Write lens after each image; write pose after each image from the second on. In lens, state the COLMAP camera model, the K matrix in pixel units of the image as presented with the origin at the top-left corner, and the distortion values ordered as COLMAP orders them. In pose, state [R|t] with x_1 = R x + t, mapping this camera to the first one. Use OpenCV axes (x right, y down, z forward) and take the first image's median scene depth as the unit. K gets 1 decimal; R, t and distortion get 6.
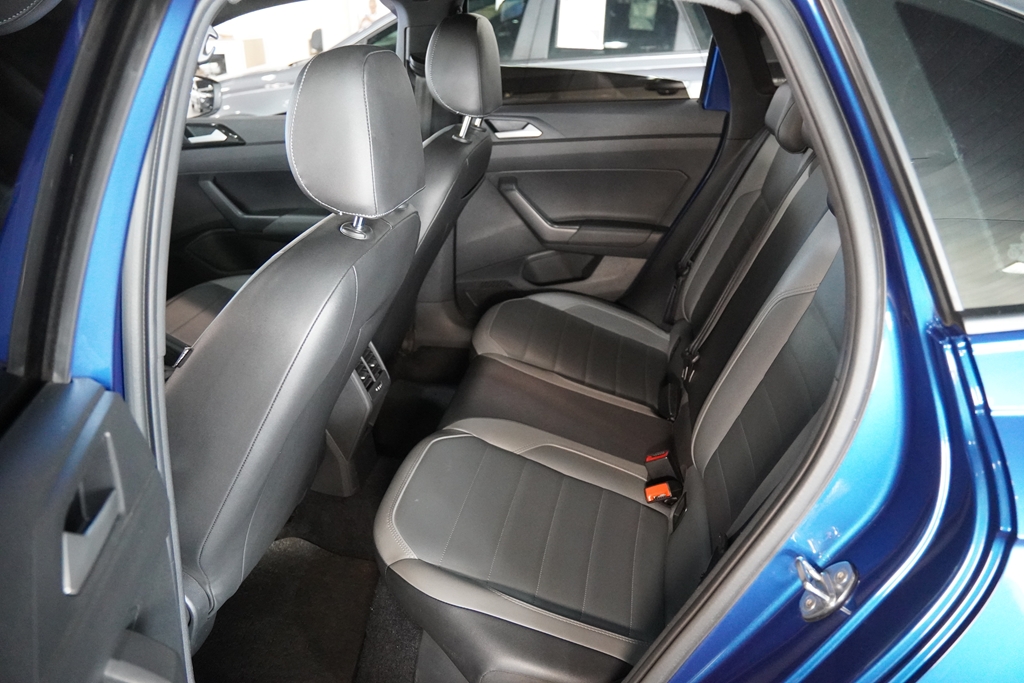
lens RADIAL K [[764.7, 0, 512.0], [0, 764.7, 341.5], [0, 0, 1]] dist [-0.105453, 0.001296]
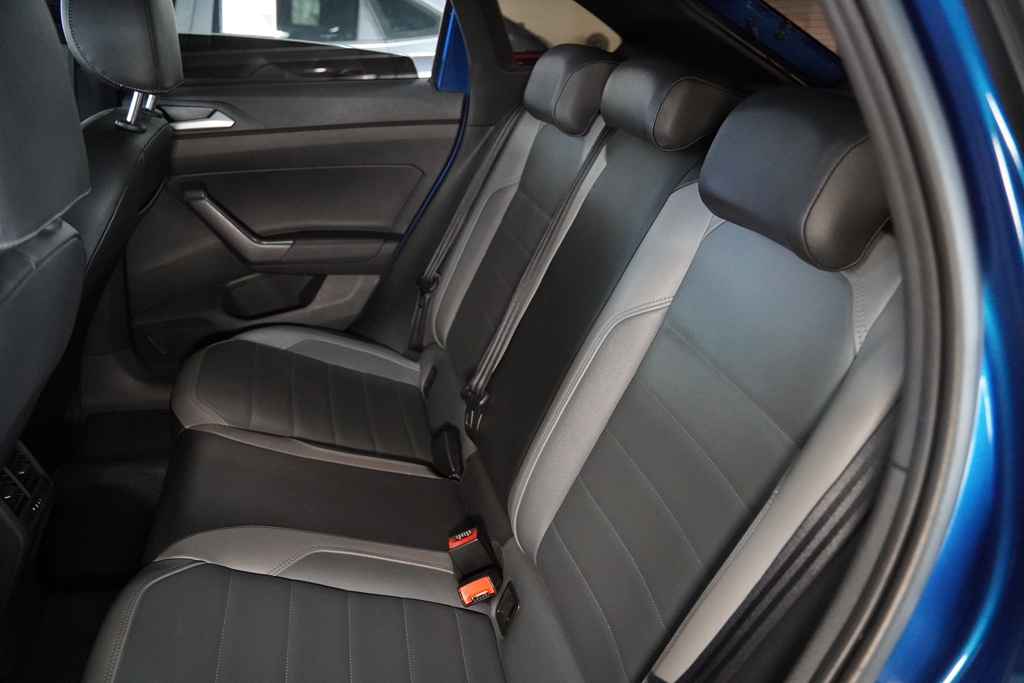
lens RADIAL K [[776.1, 0, 512.0], [0, 776.1, 341.5], [0, 0, 1]] dist [-0.136791, 0.109483]
pose [[0.911219, -0.105435, 0.398200, -0.033951], [0.109591, 0.993900, 0.012381, -0.033669], [-0.397077, 0.032358, 0.917215, 0.194051]]
